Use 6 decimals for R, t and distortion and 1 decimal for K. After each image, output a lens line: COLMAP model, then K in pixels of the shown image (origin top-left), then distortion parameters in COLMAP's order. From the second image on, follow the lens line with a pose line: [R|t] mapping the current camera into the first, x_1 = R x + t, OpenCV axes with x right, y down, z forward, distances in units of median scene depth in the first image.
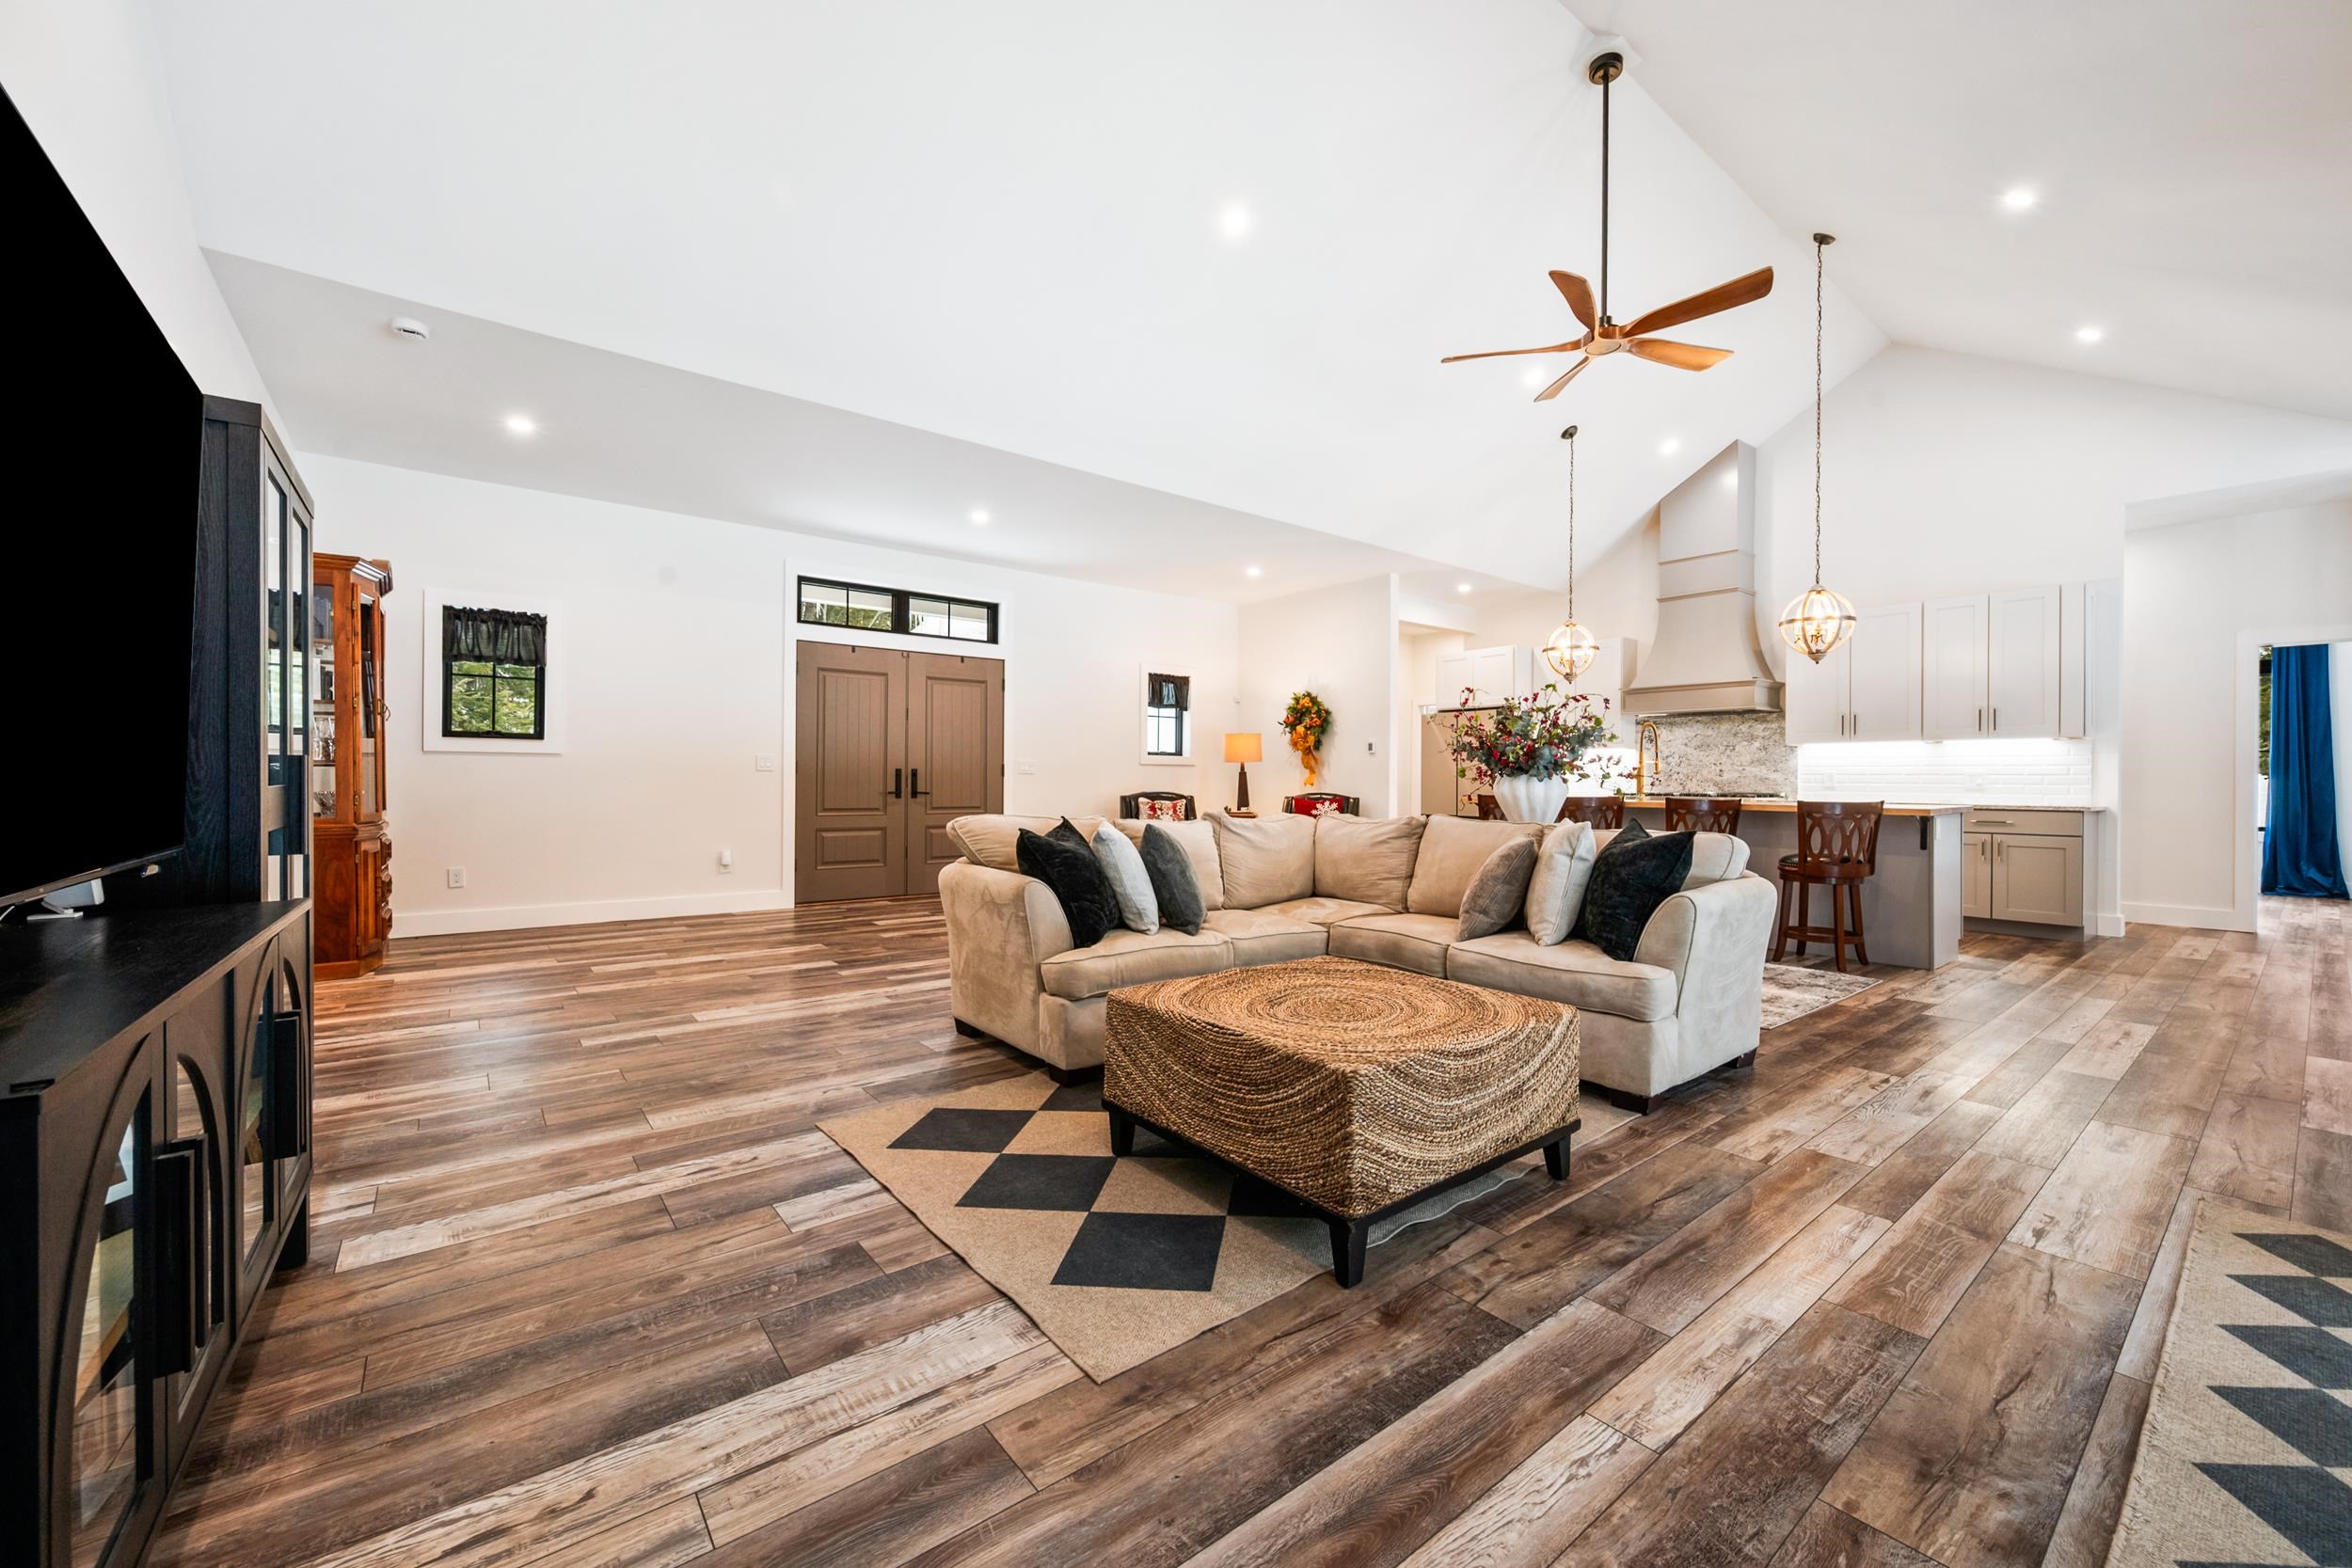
lens RADIAL K [[926.2, 0, 1184.8], [0, 926.2, 790.7], [0, 0, 1]] dist [-0.002079, 0.000064]
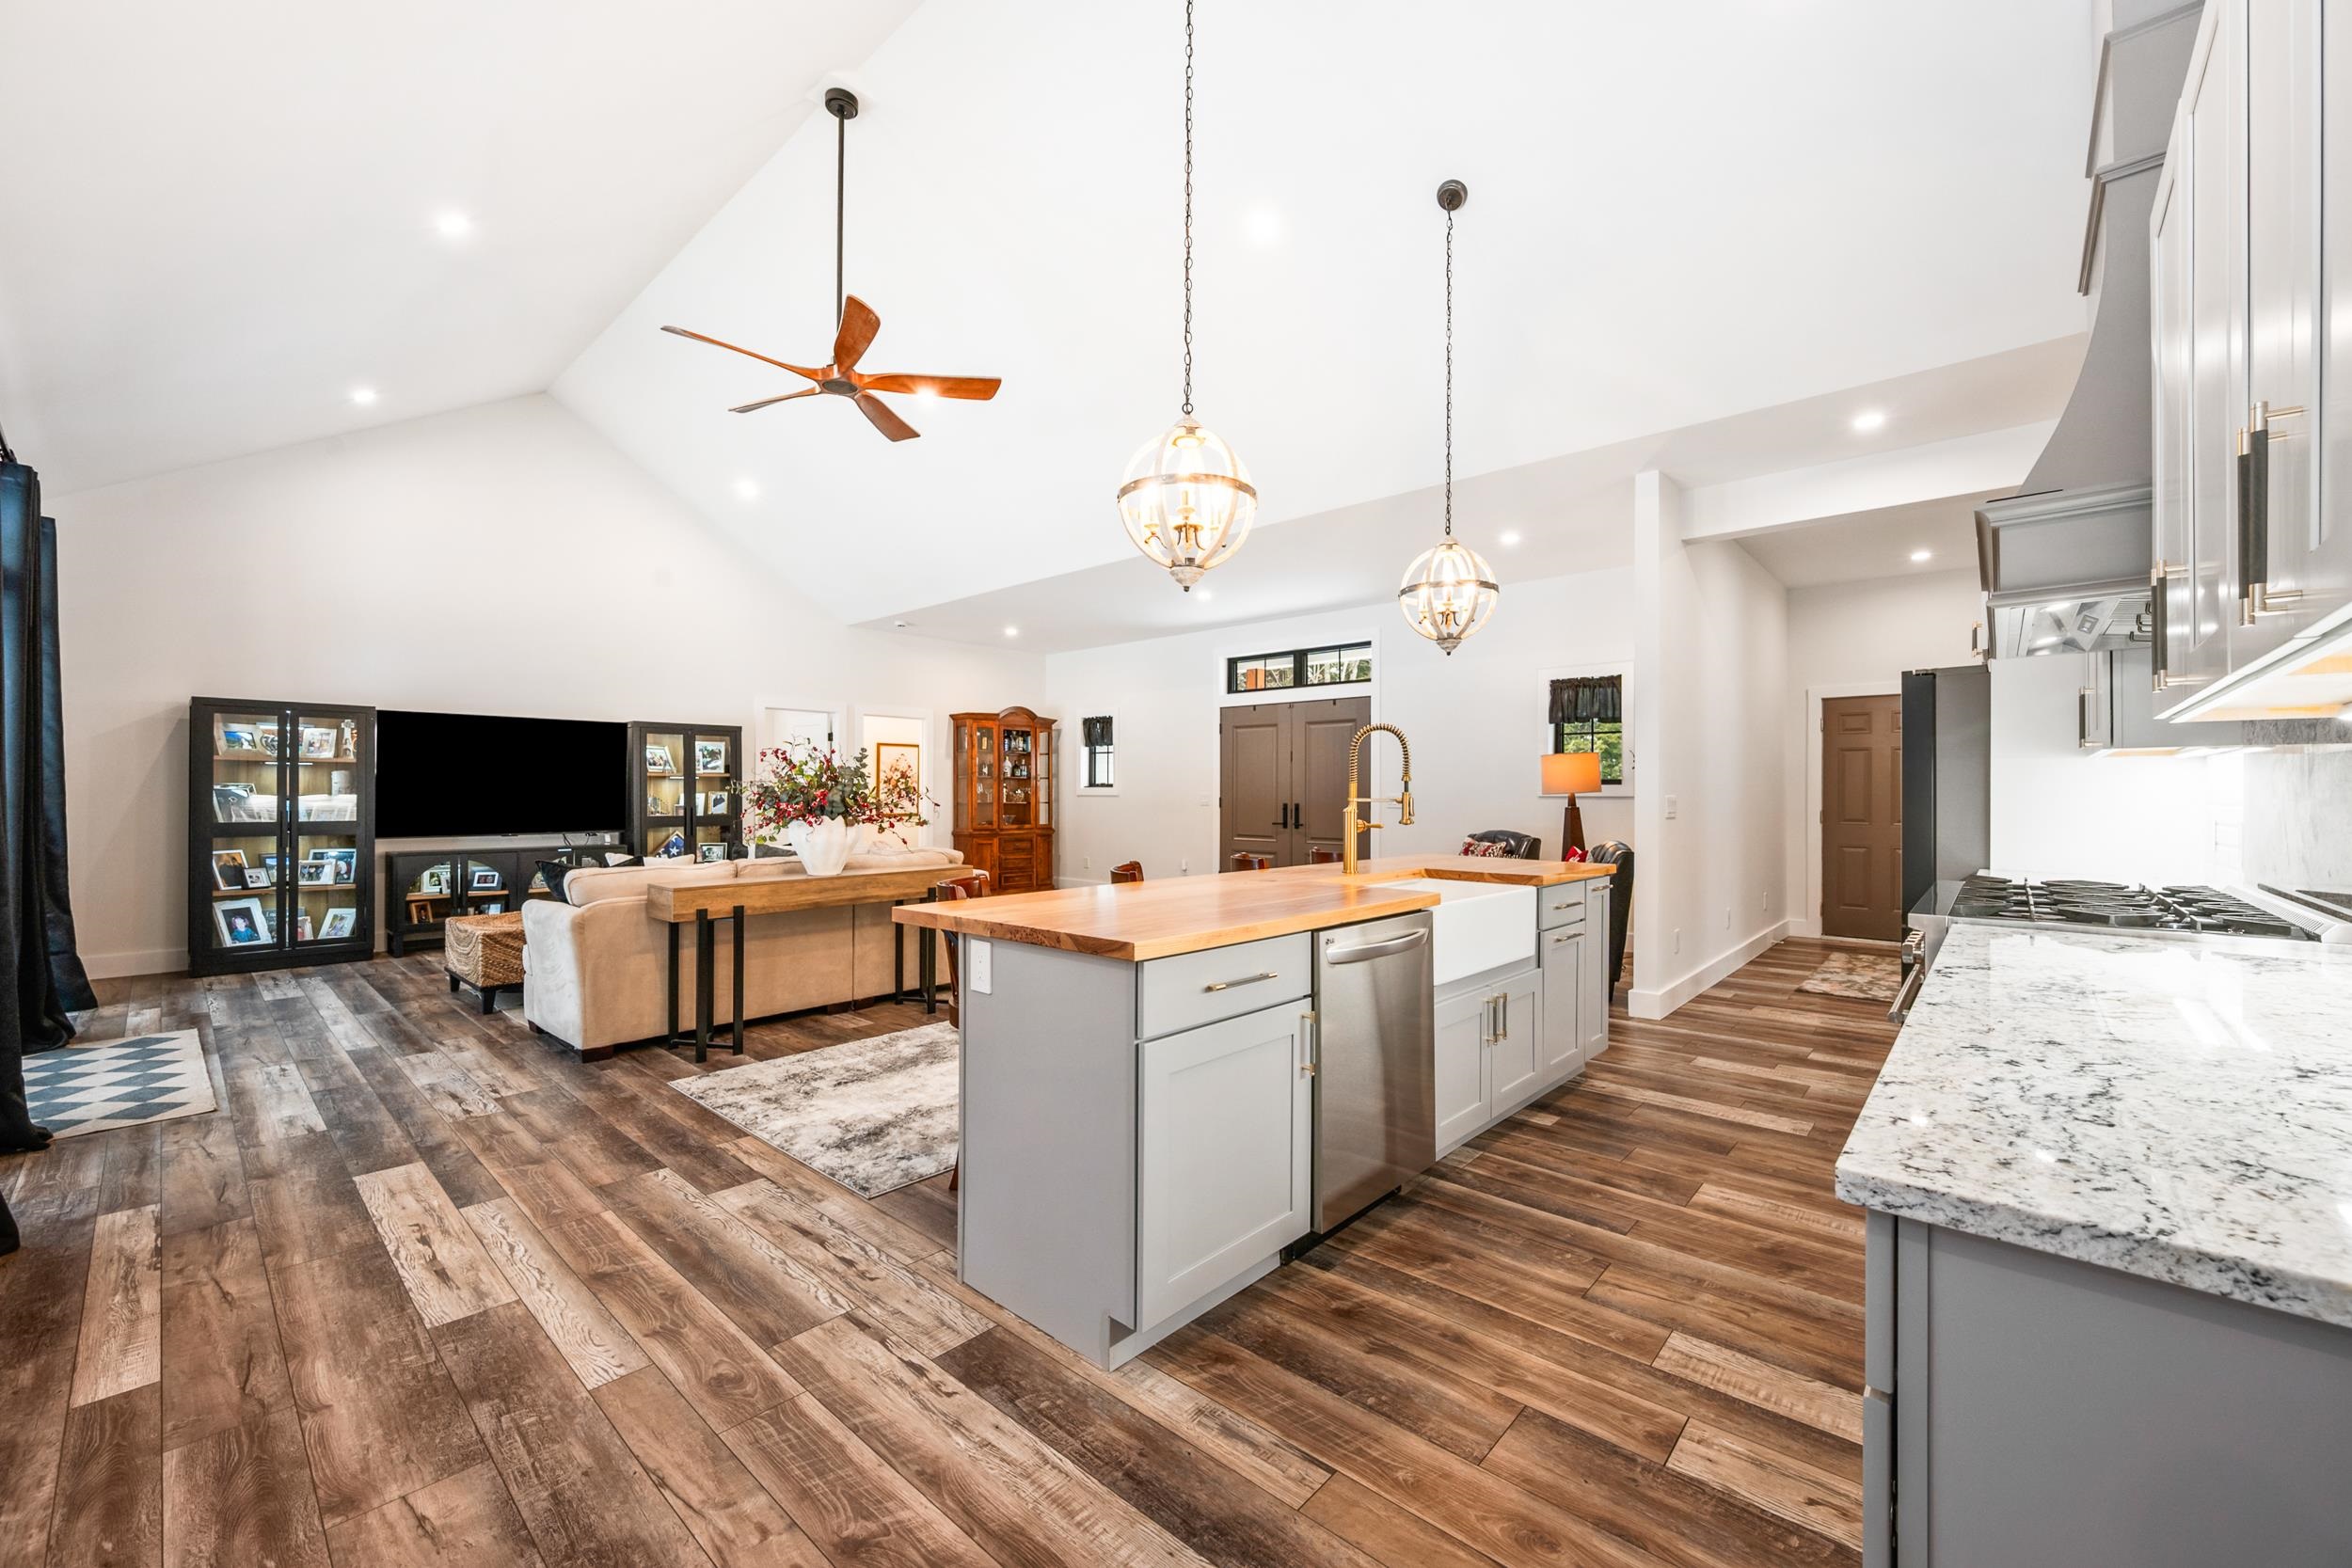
lens RADIAL K [[926.2, 0, 1162.2], [0, 926.2, 794.7], [0, 0, 1]] dist [-0.002079, 0.000064]
pose [[0.149919, -0.006330, -0.988678, 0.824392], [-0.010651, 0.999911, -0.008017, -0.023434], [0.988641, 0.011733, 0.149838, 0.668908]]
